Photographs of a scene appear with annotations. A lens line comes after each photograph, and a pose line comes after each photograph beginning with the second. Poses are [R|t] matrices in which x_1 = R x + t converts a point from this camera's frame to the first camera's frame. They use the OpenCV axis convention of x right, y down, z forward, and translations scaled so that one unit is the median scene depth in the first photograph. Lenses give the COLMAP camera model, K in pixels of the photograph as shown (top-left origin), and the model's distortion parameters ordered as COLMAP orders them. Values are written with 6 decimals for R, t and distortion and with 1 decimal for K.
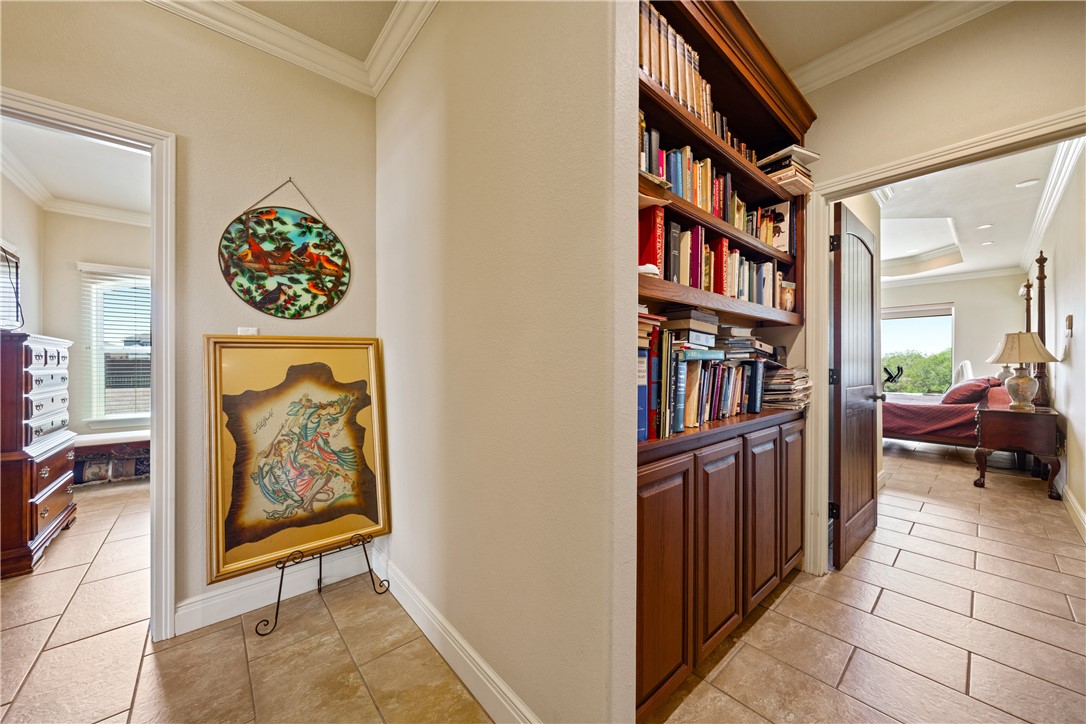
lens RADIAL K [[390.3, 0, 543.7], [0, 390.3, 362.9], [0, 0, 1]] dist [-0.000388, 0.000054]
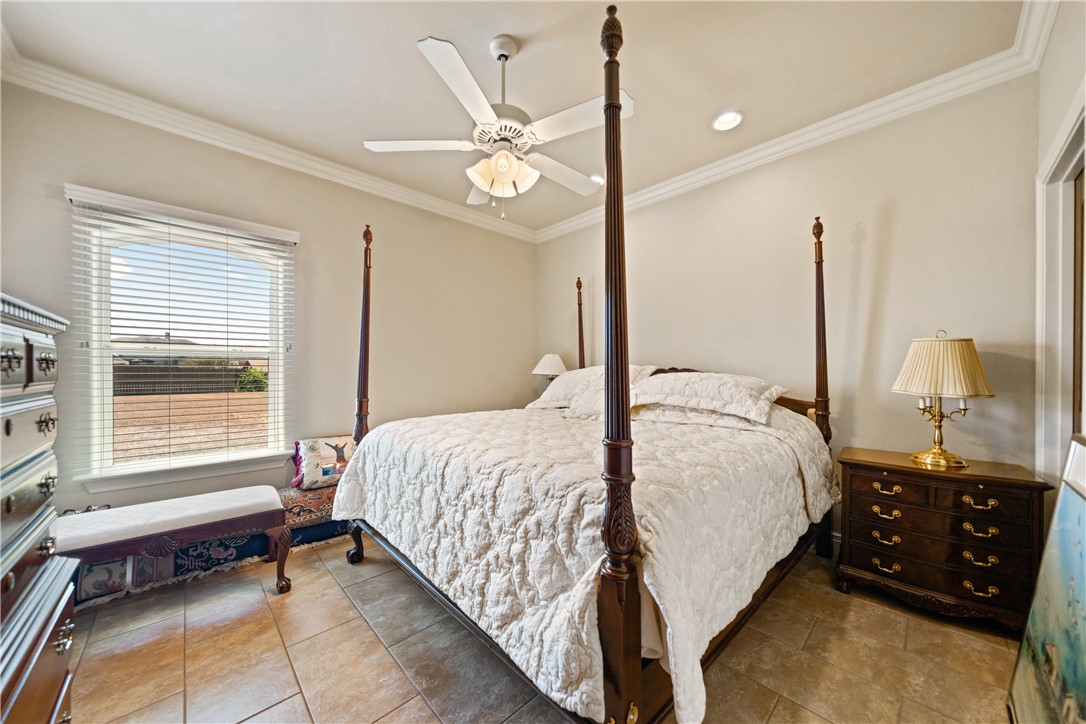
lens RADIAL K [[377.0, 0, 543.9], [0, 377.0, 367.7], [0, 0, 1]] dist [-0.001589, -0.000132]
pose [[0.998764, -0.000643, 0.049692, -0.567041], [0.000678, 1.000000, -0.000695, -0.006432], [-0.049691, 0.000728, 0.998764, 0.455182]]
